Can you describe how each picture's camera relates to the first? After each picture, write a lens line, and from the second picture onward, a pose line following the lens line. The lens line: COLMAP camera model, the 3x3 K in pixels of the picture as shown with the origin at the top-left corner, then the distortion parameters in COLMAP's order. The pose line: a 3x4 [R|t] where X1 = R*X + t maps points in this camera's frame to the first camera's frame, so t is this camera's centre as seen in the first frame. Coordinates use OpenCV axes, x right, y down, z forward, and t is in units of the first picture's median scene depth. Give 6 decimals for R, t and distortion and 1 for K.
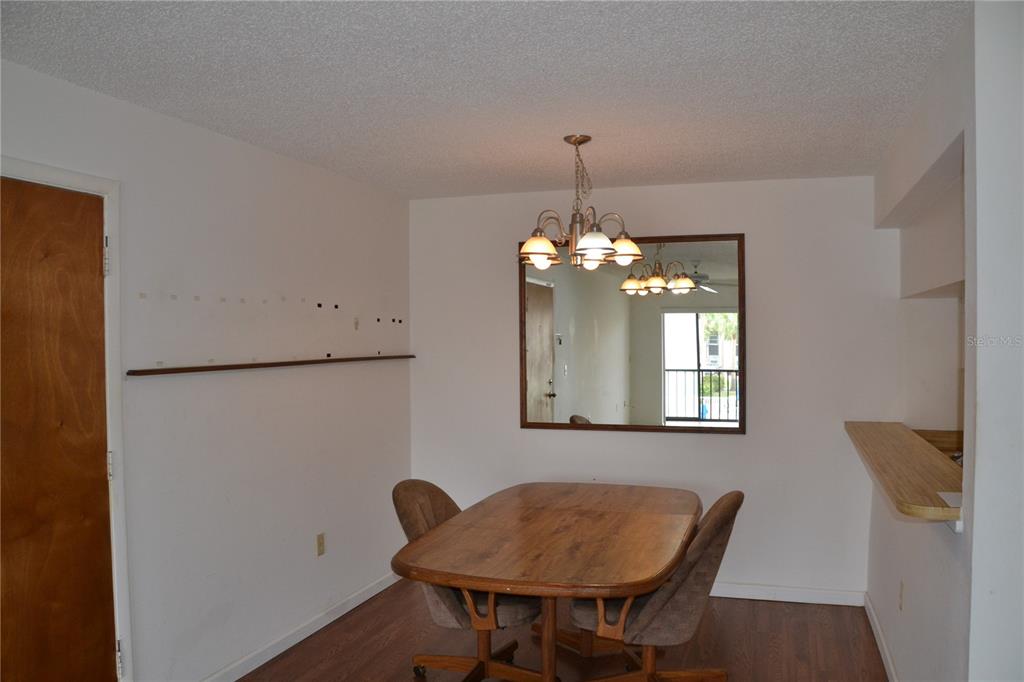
lens RADIAL K [[804.9, 0, 512.0], [0, 804.9, 364.0], [0, 0, 1]] dist [-0.109522, -0.000421]
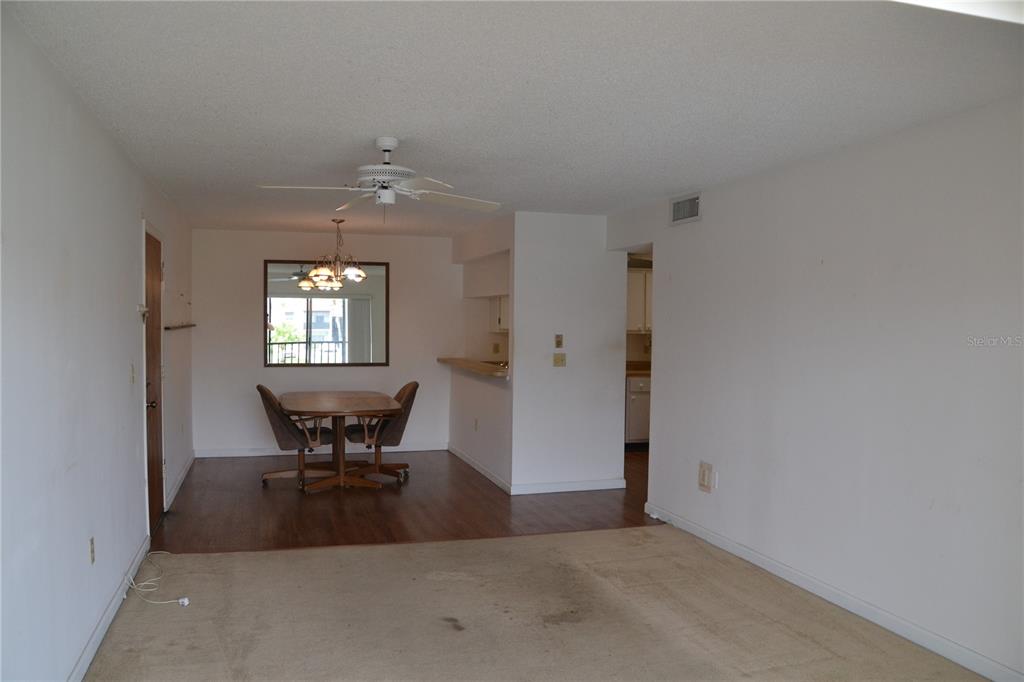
lens RADIAL K [[803.7, 0, 512.0], [0, 803.7, 341.0], [0, 0, 1]] dist [0.000462, 0.000019]
pose [[0.814064, -0.001190, 0.580774, -0.633205], [0.002001, 0.999998, -0.000755, 0.031084], [-0.580772, 0.001777, 0.814065, -0.809734]]
